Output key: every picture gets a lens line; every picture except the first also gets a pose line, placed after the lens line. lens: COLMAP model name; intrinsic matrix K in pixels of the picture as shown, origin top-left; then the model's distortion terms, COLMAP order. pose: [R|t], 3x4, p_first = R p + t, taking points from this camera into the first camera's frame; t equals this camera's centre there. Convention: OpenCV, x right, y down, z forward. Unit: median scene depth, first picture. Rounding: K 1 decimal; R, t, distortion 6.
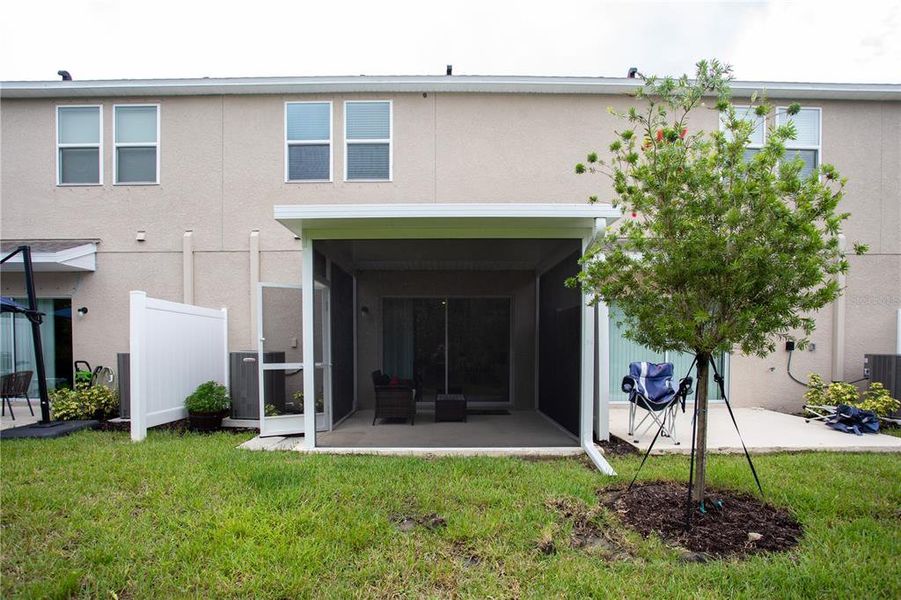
lens RADIAL K [[445.9, 0, 450.9], [0, 445.9, 317.8], [0, 0, 1]] dist [-0.071086, 0.035826]
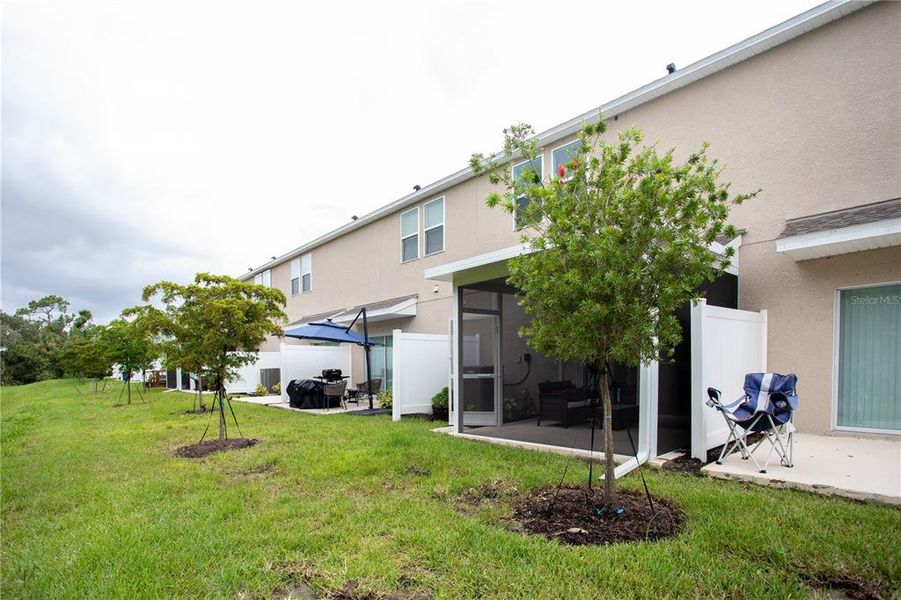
lens RADIAL K [[442.5, 0, 453.0], [0, 442.5, 302.0], [0, 0, 1]] dist [0.002274, 0.000538]
pose [[0.694985, -0.114692, -0.709818, 0.558812], [0.067074, 0.993233, -0.094813, 0.005102], [0.715889, 0.018284, 0.697975, -0.015598]]
